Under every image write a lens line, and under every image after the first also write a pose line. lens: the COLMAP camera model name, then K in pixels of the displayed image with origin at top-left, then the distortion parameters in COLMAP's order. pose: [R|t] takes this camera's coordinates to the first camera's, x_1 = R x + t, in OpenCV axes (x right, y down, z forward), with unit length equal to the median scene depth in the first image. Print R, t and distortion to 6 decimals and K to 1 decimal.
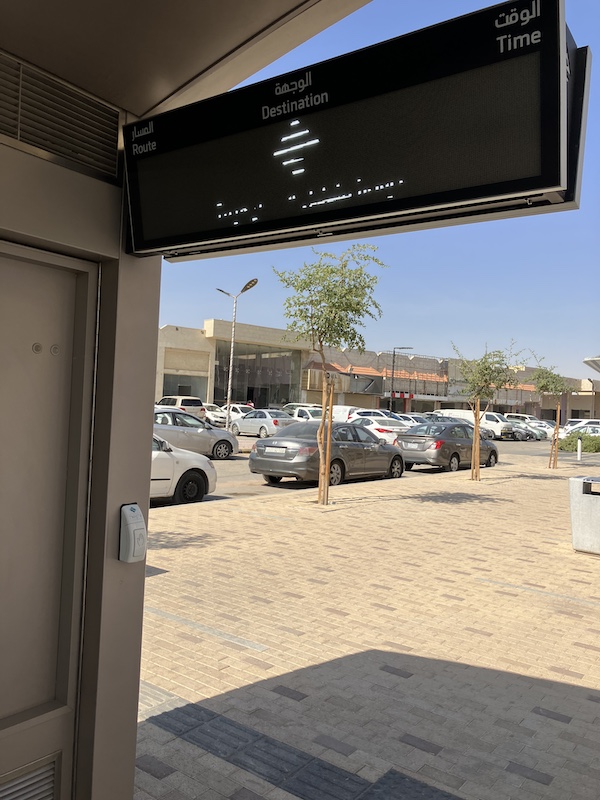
lens RADIAL K [[657.8, 0, 300.0], [0, 657.8, 400.0], [0, 0, 1]] dist [-0.004412, -0.007879]
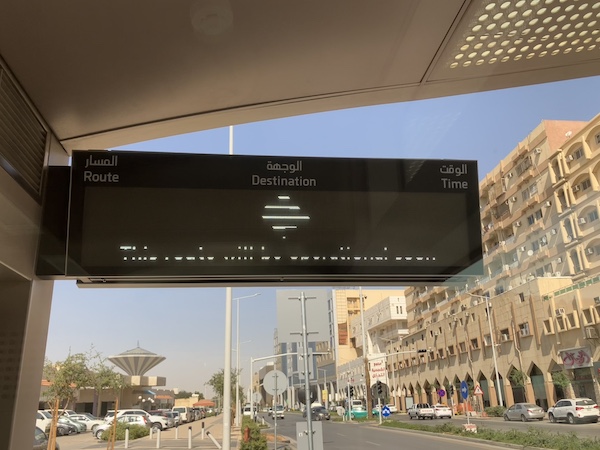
lens RADIAL K [[546.6, 0, 300.0], [0, 546.6, 225.0], [0, 0, 1]] dist [0.004852, 0.009272]
pose [[0.741035, 0.146128, 0.655373, -0.406666], [0.053591, 0.960048, -0.274657, -0.045340], [-0.669325, 0.238652, 0.703597, 0.154934]]
